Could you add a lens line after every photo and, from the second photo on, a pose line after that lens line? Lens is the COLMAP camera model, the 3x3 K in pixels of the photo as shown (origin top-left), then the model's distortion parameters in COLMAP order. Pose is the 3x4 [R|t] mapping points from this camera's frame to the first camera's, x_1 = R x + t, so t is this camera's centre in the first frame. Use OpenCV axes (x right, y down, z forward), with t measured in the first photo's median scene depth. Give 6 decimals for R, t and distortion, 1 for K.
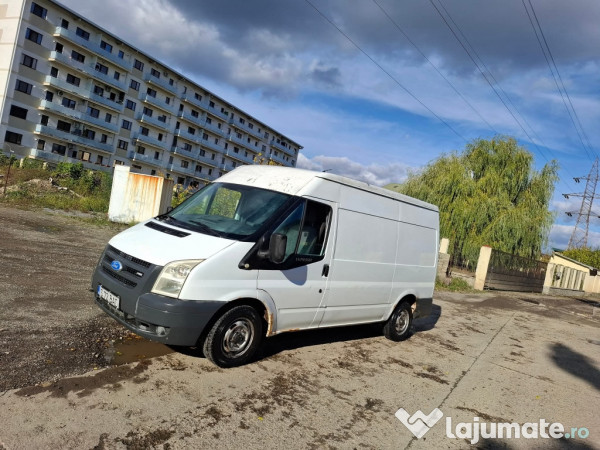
lens RADIAL K [[417.6, 0, 303.2], [0, 417.6, 228.9], [0, 0, 1]] dist [0.079096, -0.083774]
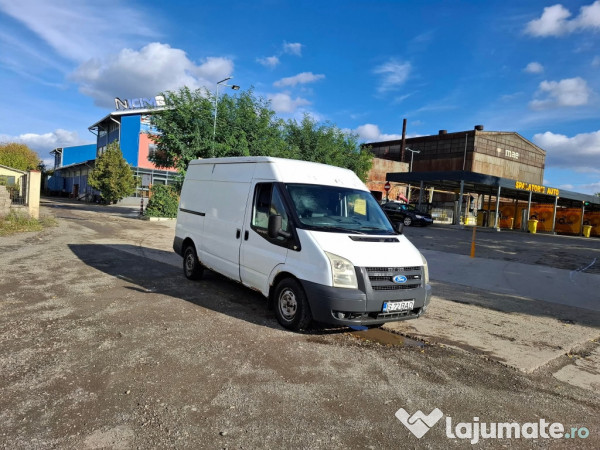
lens RADIAL K [[409.2, 0, 300.0], [0, 409.2, 225.0], [0, 0, 1]] dist [0.037685, -0.049181]
pose [[0.203720, -0.227350, 0.952266, -1.037214], [-0.023054, 0.971280, 0.236822, -0.217183], [-0.978758, -0.070199, 0.192627, 0.707288]]
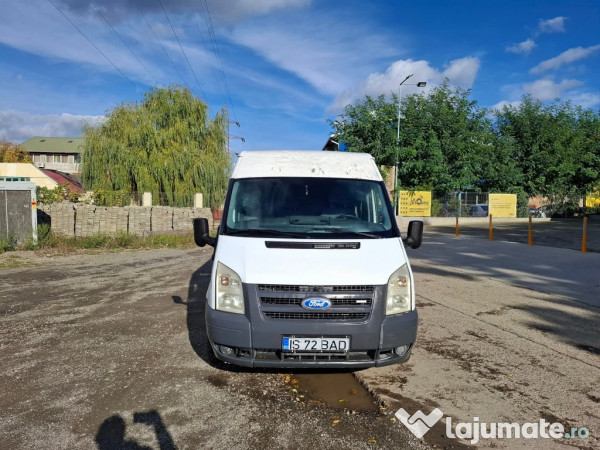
lens RADIAL K [[415.2, 0, 305.2], [0, 415.2, 224.6], [0, 0, 1]] dist [0.073201, -0.087193]
pose [[0.680046, -0.220761, 0.699144, -0.644028], [0.138212, 0.975095, 0.173458, -0.130401], [-0.720024, -0.021329, 0.693621, 0.317091]]
